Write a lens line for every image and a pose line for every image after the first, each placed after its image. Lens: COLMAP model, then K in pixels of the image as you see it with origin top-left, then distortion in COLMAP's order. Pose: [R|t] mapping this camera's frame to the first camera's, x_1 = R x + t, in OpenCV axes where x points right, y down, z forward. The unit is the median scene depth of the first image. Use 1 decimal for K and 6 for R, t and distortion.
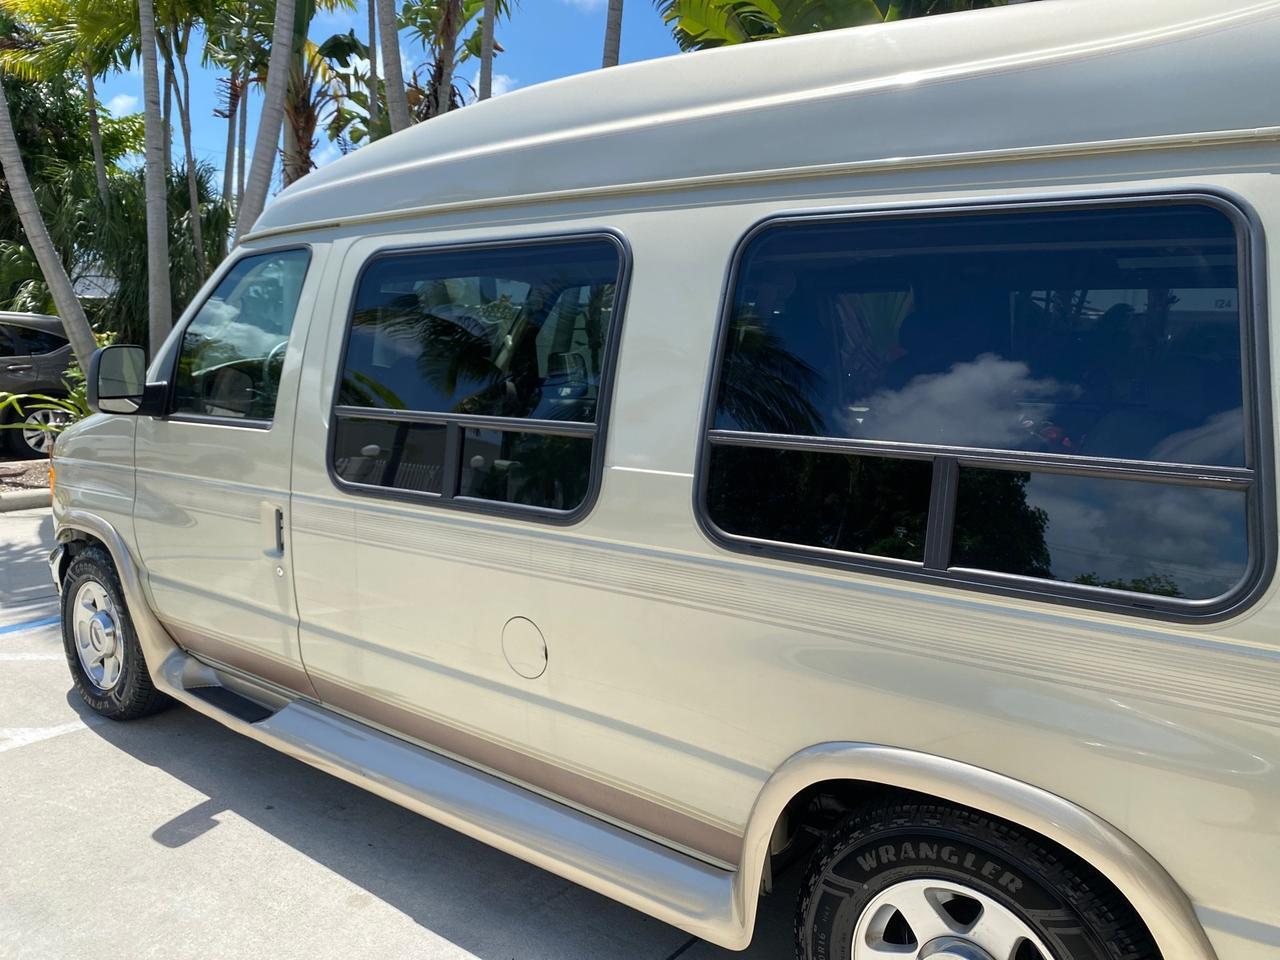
lens RADIAL K [[989.6, 0, 638.4], [0, 989.6, 469.1], [0, 0, 1]] dist [0.011931, -0.007261]
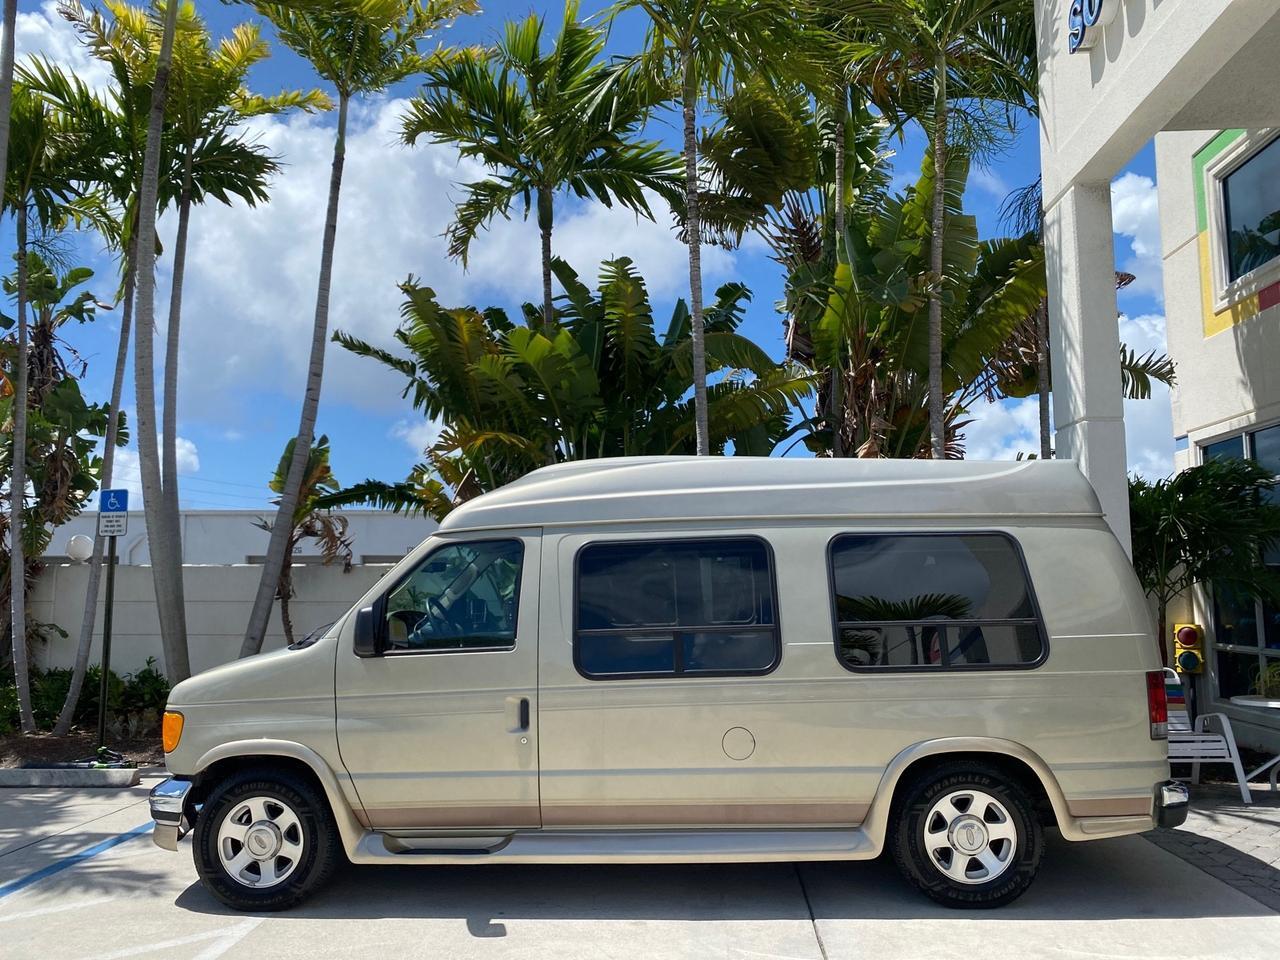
lens RADIAL K [[996.4, 0, 635.7], [0, 996.4, 472.0], [0, 0, 1]] dist [0.007526, -0.007165]
pose [[0.820913, 0.030750, 0.570225, -1.144719], [0.106524, 0.972776, -0.205813, 0.031814], [-0.561030, 0.229697, 0.795289, -0.473695]]
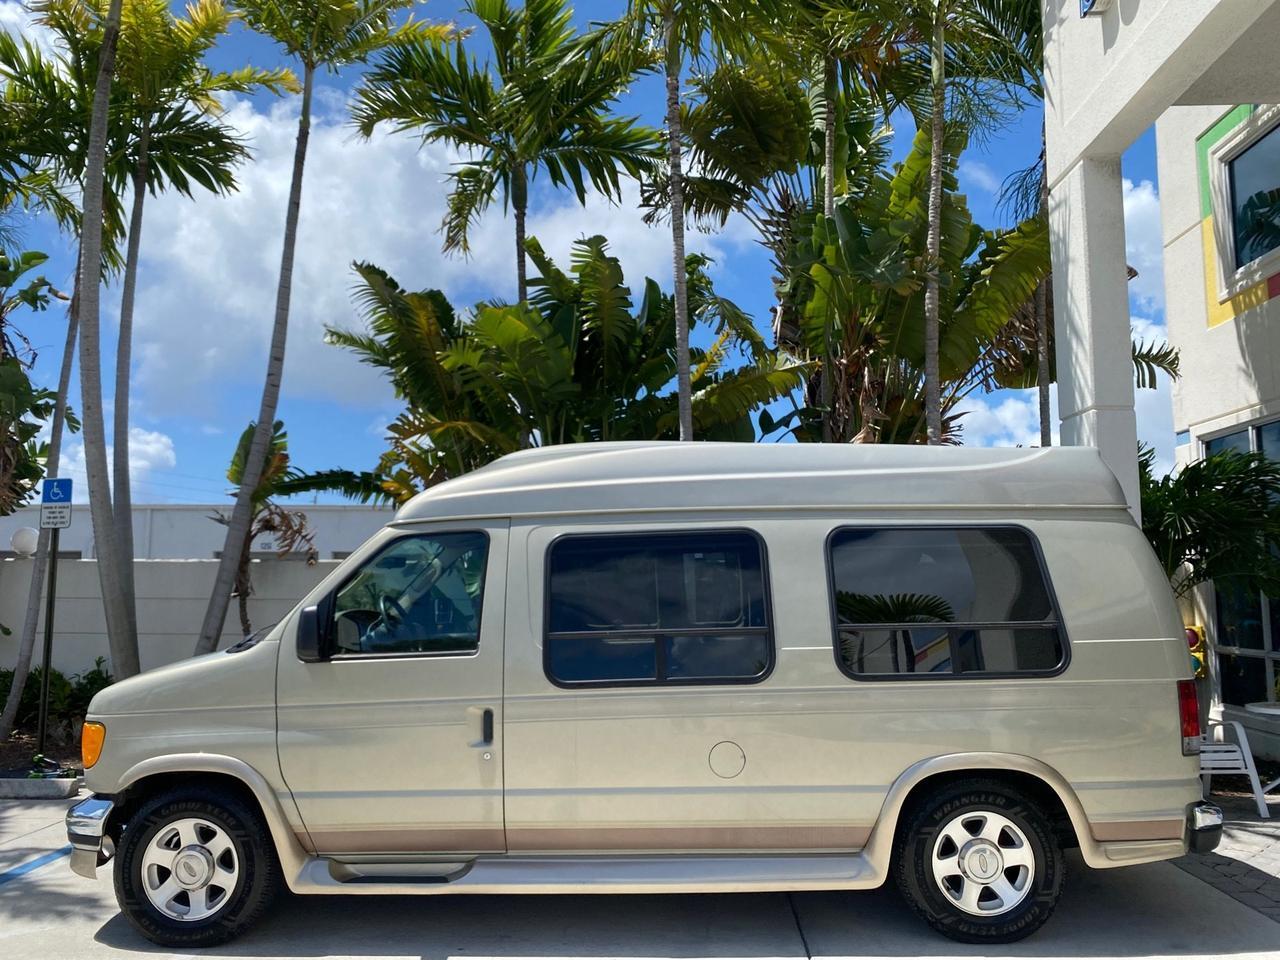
lens RADIAL K [[993.7, 0, 634.0], [0, 993.7, 470.2], [0, 0, 1]] dist [0.007368, -0.006316]
pose [[0.809875, 0.036302, 0.585478, -1.046223], [0.104419, 0.973221, -0.204785, 0.018169], [-0.577234, 0.226985, 0.784397, -0.335452]]
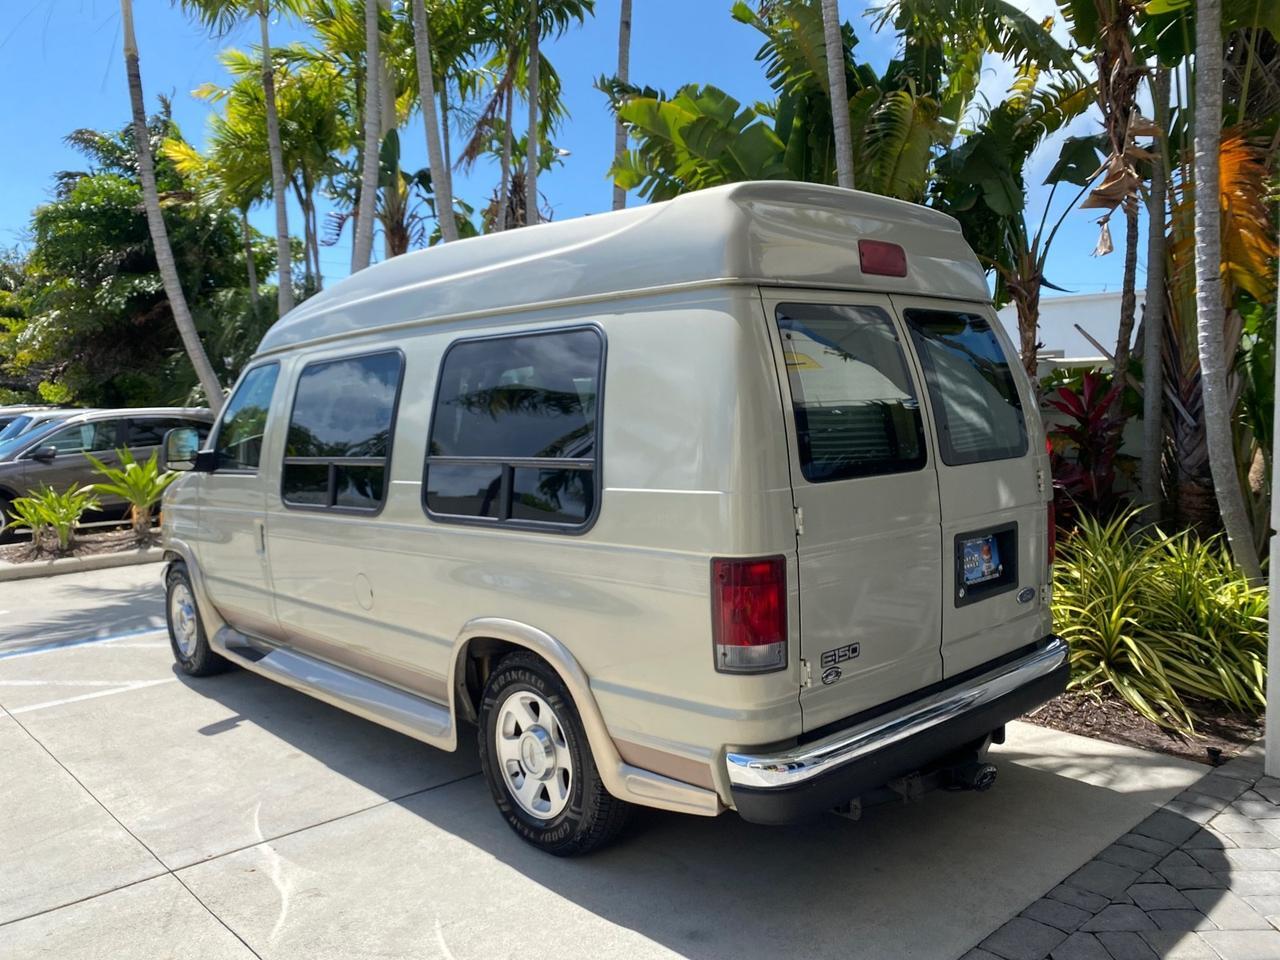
lens RADIAL K [[993.7, 0, 634.0], [0, 993.7, 470.2], [0, 0, 1]] dist [0.007368, -0.006316]
pose [[0.984336, -0.043700, -0.170800, 0.515020], [0.033089, 0.997370, -0.064486, 0.077934], [0.173169, 0.057824, 0.983193, -0.496141]]
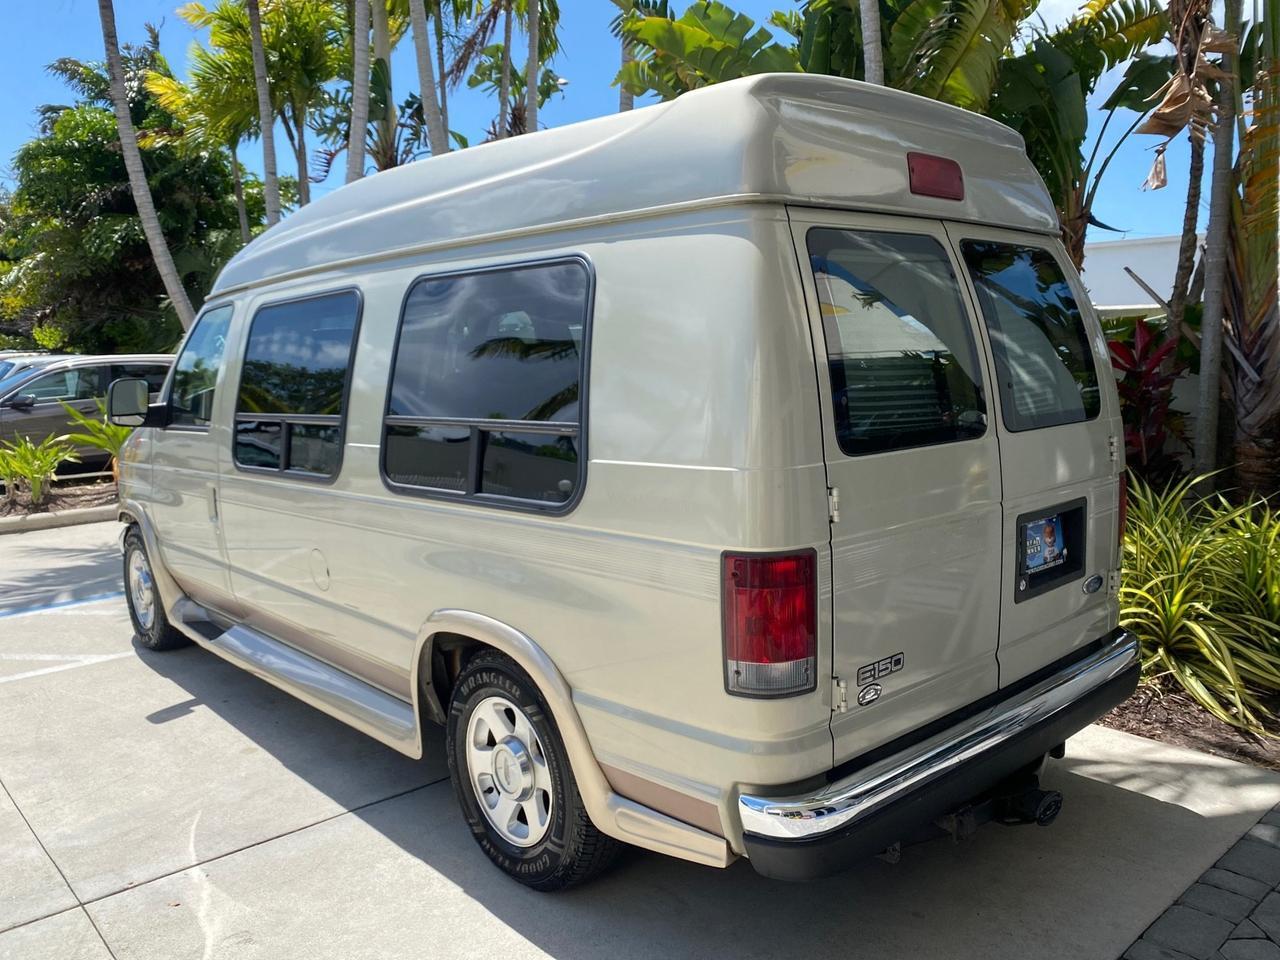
lens RADIAL K [[989.6, 0, 638.4], [0, 989.6, 469.1], [0, 0, 1]] dist [0.011931, -0.007261]
pose [[0.983690, -0.029304, -0.177467, 0.495432], [0.027218, 0.999529, -0.014179, 0.050986], [0.177799, 0.009117, 0.984025, -0.303410]]
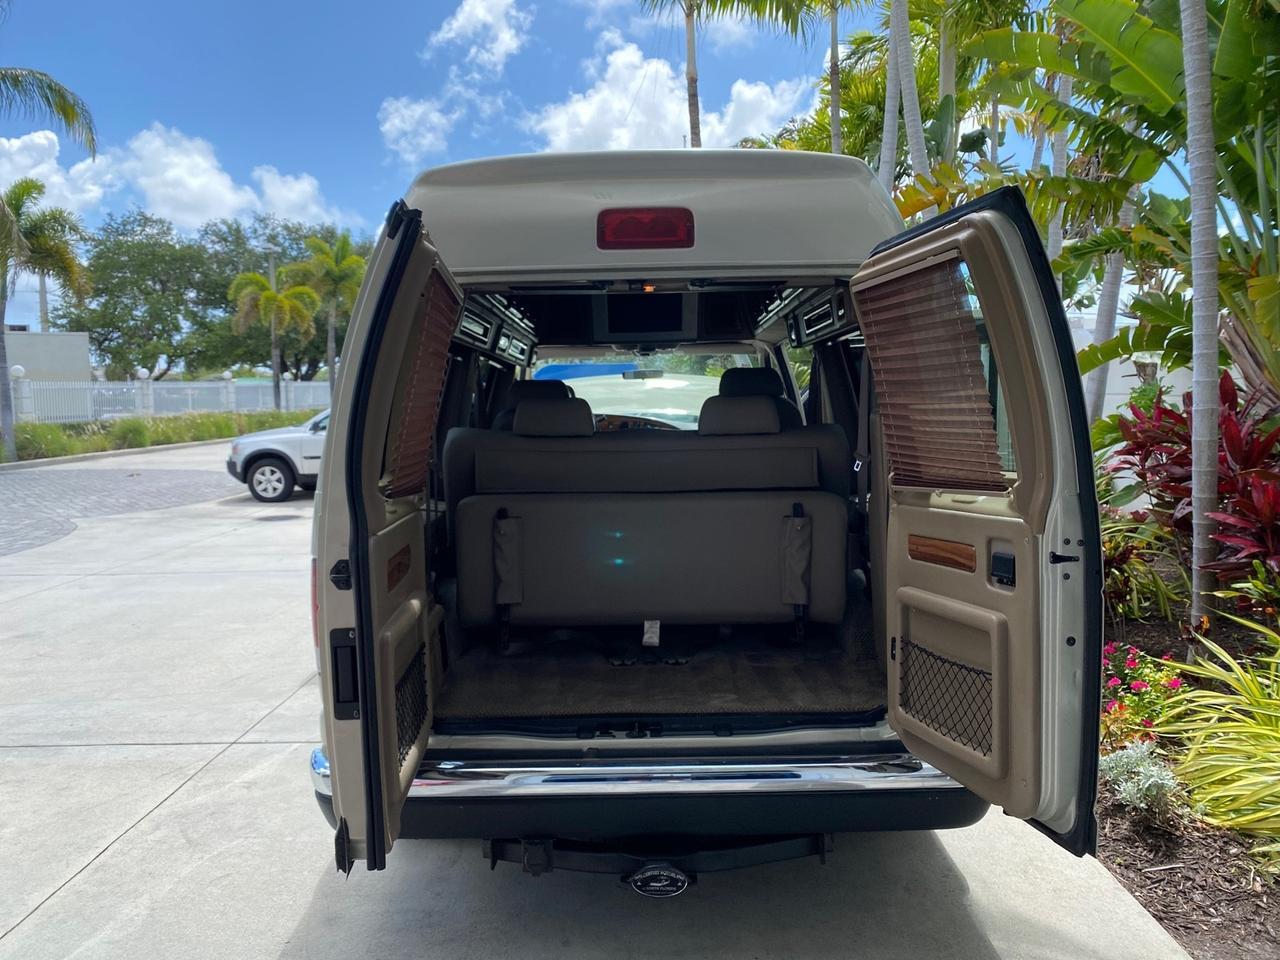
lens RADIAL K [[991.1, 0, 636.8], [0, 991.1, 470.3], [0, 0, 1]] dist [0.008361, -0.001423]
pose [[0.612596, 0.020577, -0.790128, 1.322489], [-0.066763, 0.997436, -0.025787, 0.027502], [0.787571, 0.068548, 0.612399, 0.073921]]
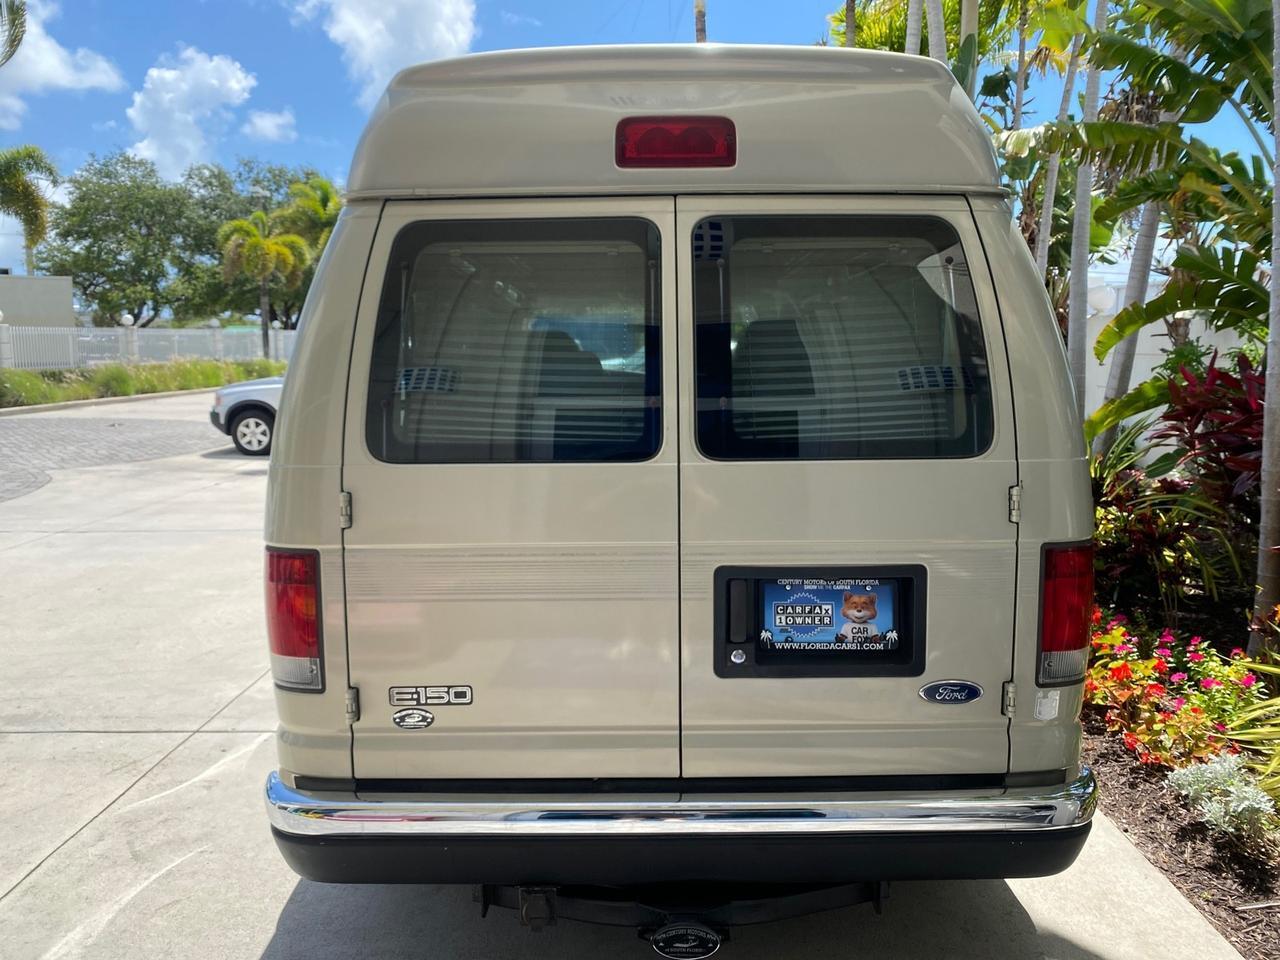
lens RADIAL K [[991.3, 0, 636.0], [0, 991.3, 476.0], [0, 0, 1]] dist [0.005805, 0.001585]
pose [[0.617031, 0.069086, -0.783901, 1.178930], [-0.079310, 0.996526, 0.025397, 0.012758], [0.782932, 0.046500, 0.620366, 0.153645]]
